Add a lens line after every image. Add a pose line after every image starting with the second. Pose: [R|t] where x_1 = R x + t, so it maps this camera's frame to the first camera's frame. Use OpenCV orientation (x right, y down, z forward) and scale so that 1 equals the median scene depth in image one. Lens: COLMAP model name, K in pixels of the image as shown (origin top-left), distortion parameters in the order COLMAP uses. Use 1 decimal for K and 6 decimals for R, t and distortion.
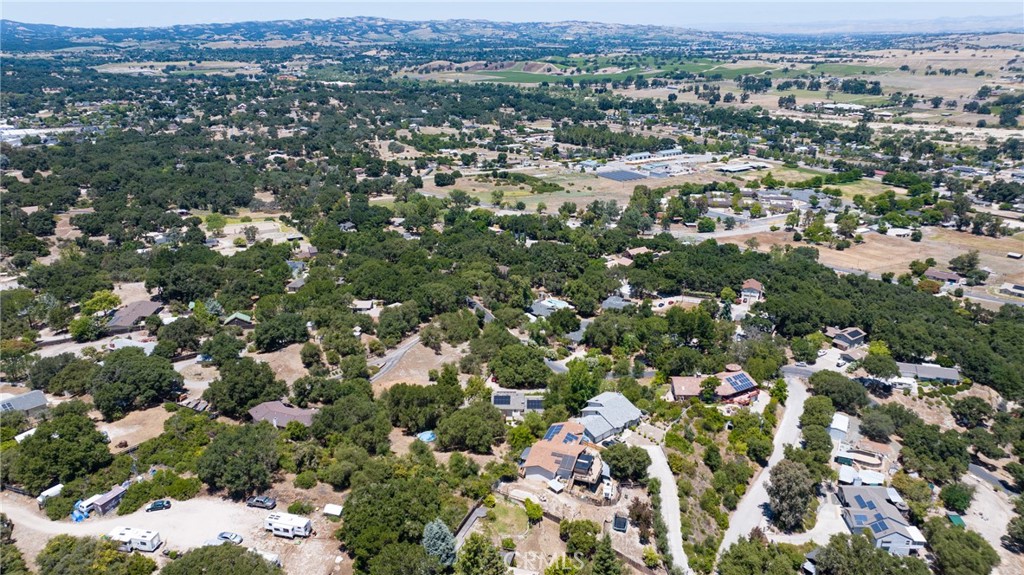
lens RADIAL K [[724.7, 0, 512.0], [0, 724.7, 287.5], [0, 0, 1]] dist [-0.009925, -0.000660]
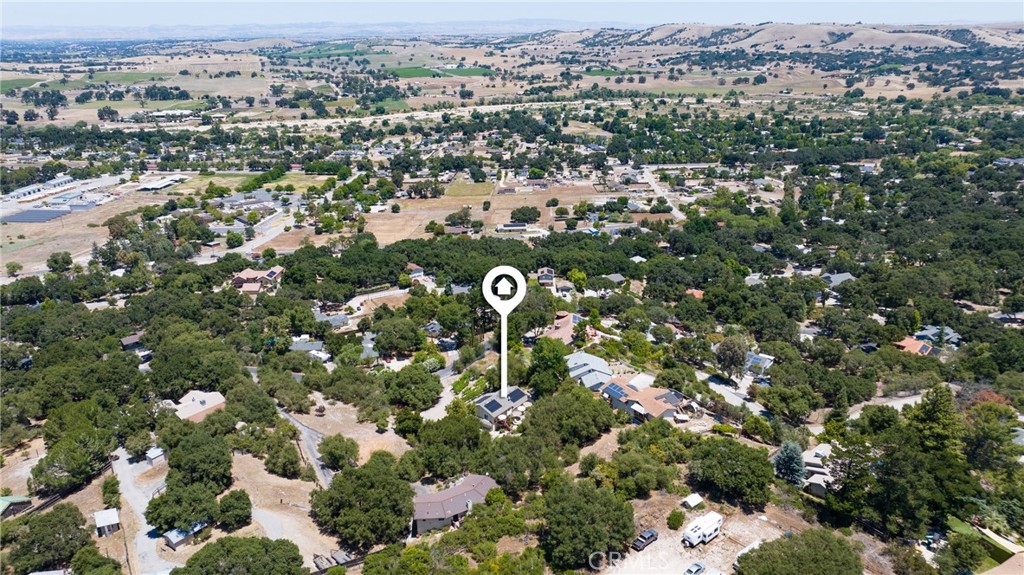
lens RADIAL K [[724.7, 0, 512.0], [0, 724.7, 287.5], [0, 0, 1]] dist [-0.009925, -0.000660]
pose [[0.561972, -0.271377, 0.781372, -0.129067], [0.278241, 0.951620, 0.130391, -0.021512], [-0.778954, 0.144134, 0.610292, 0.061950]]
